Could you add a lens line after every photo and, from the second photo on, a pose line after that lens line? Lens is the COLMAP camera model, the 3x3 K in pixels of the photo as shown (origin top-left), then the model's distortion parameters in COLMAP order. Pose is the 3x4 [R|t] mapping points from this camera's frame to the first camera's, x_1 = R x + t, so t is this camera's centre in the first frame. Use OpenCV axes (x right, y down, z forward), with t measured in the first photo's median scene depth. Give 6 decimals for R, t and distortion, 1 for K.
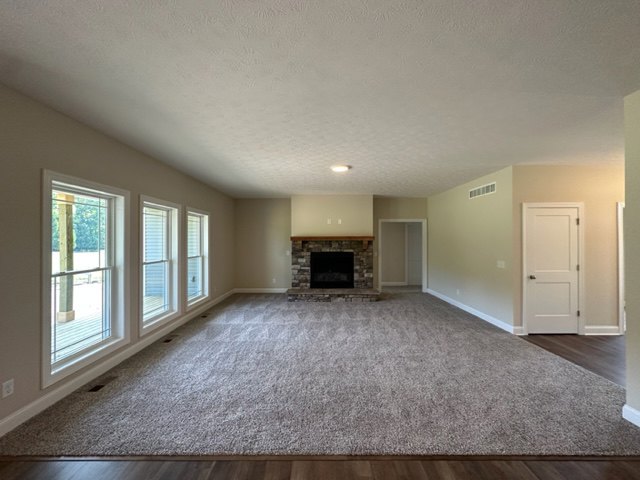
lens RADIAL K [[254.3, 0, 318.9], [0, 254.3, 239.5], [0, 0, 1]] dist [-0.001036, -0.000052]
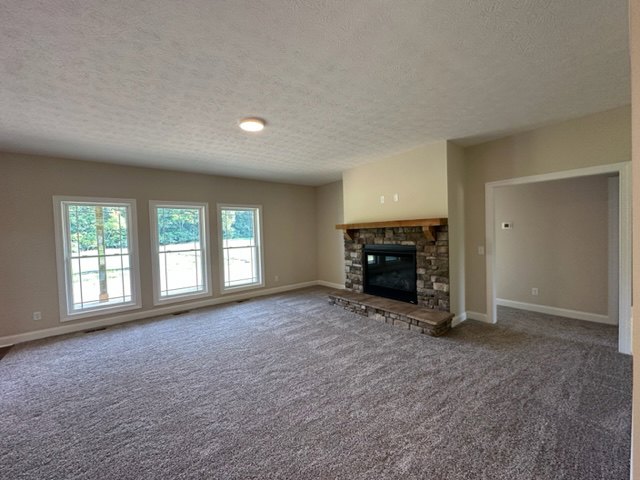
lens RADIAL K [[254.3, 0, 318.9], [0, 254.3, 239.5], [0, 0, 1]] dist [-0.001036, -0.000052]
pose [[0.625833, 0.004394, -0.779944, 0.465881], [0.033070, 0.998935, 0.032163, 0.007748], [0.779255, -0.045921, 0.625022, 0.441322]]
